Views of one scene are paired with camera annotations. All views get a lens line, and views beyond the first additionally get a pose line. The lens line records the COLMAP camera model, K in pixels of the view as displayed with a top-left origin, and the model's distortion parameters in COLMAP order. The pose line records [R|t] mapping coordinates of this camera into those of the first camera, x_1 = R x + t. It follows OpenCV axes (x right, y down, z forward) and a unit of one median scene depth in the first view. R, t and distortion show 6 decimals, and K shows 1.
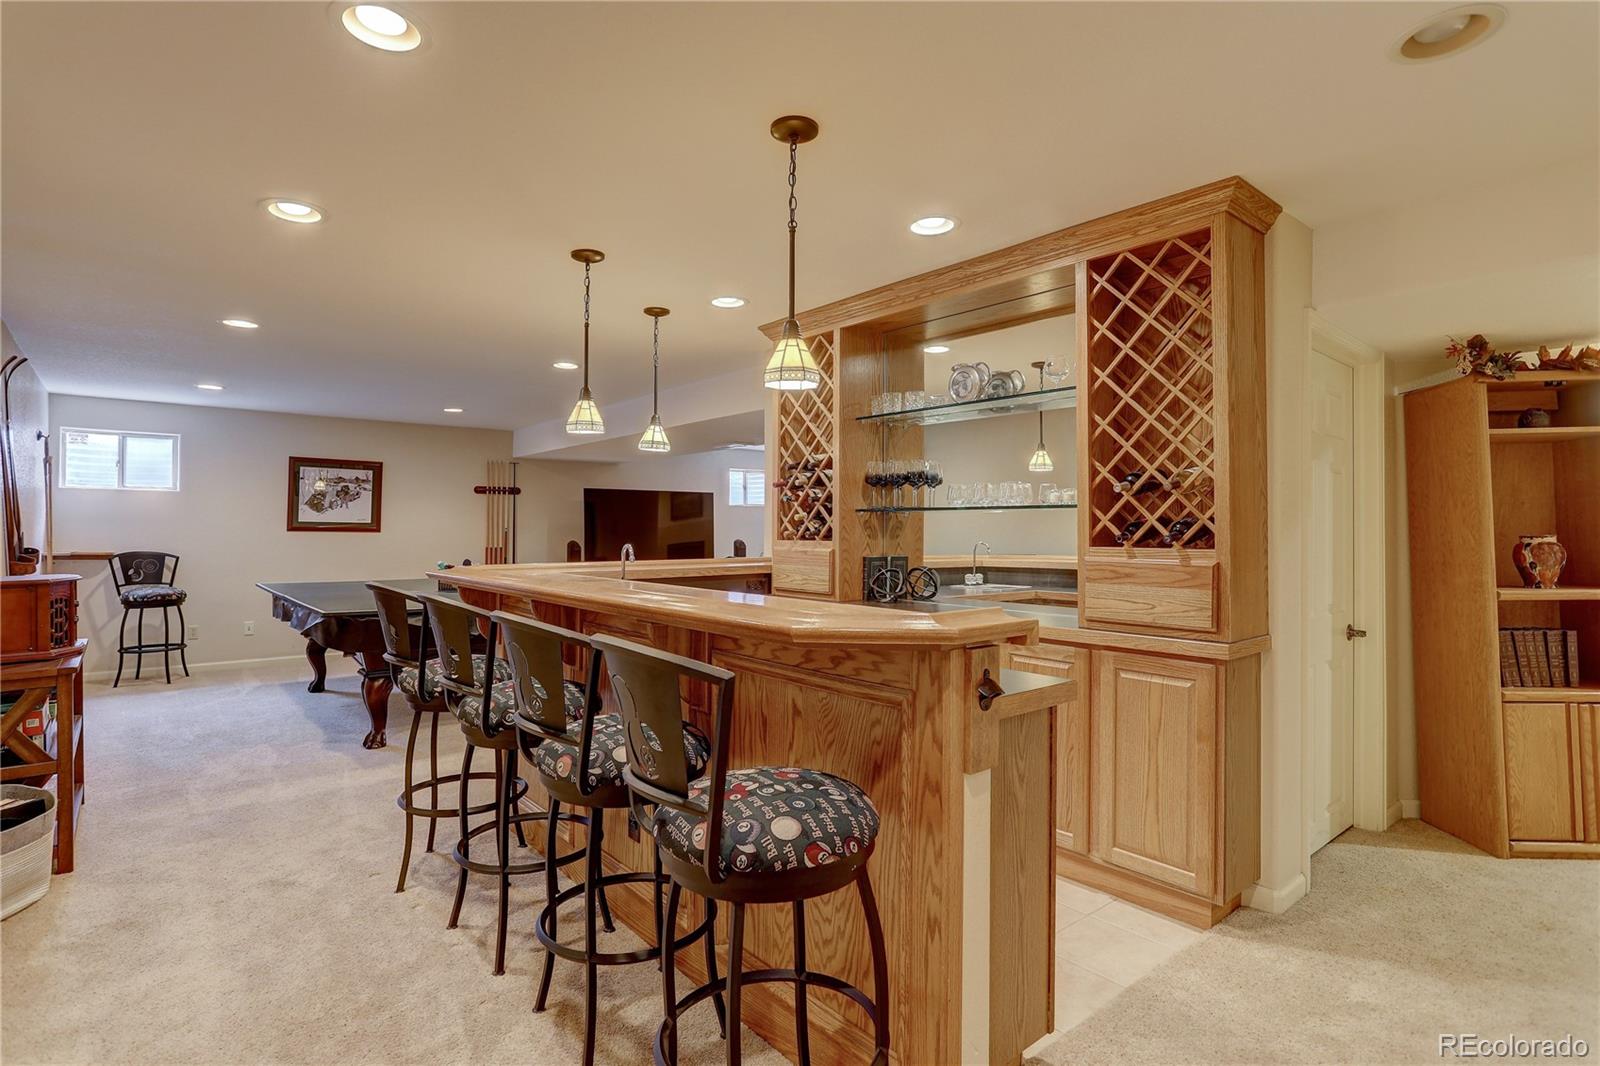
lens RADIAL K [[780.7, 0, 807.8], [0, 780.7, 529.3], [0, 0, 1]] dist [-0.017083, 0.004968]
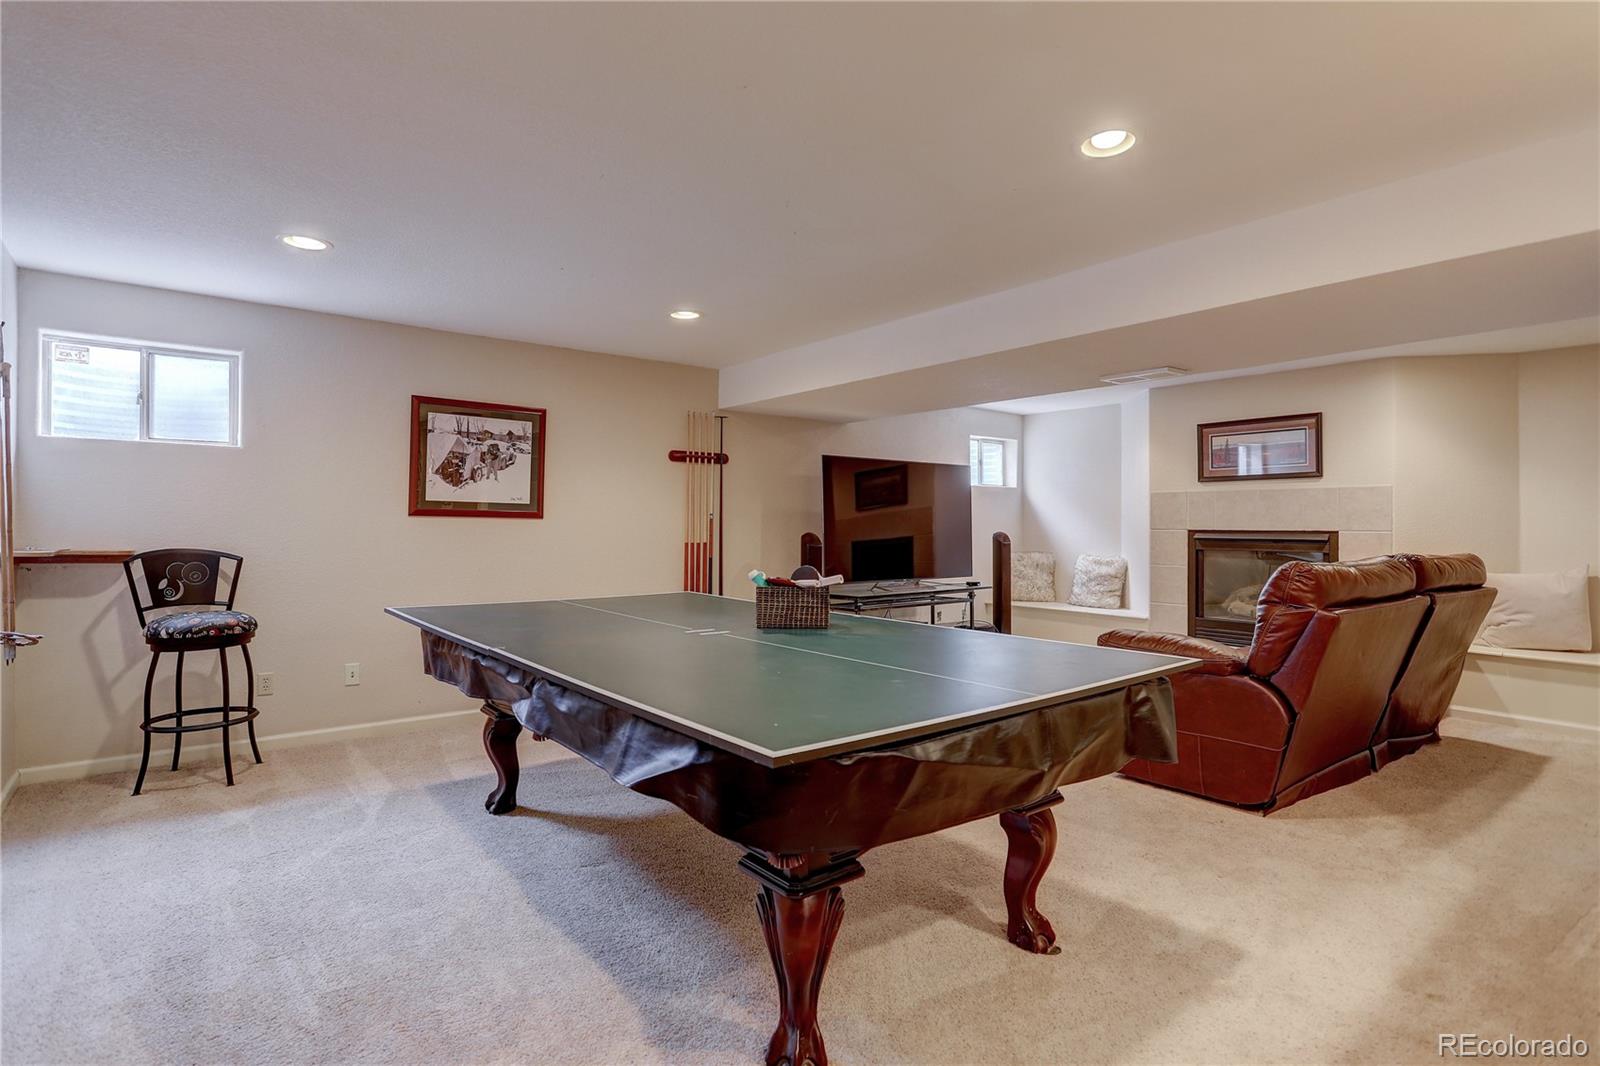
lens RADIAL K [[780.7, 0, 803.8], [0, 780.7, 535.4], [0, 0, 1]] dist [-0.017083, 0.004968]
pose [[0.999537, -0.000306, -0.030436, -0.373498], [0.000667, 0.999930, 0.011849, 0.011826], [0.030430, -0.011864, 0.999466, 0.430642]]
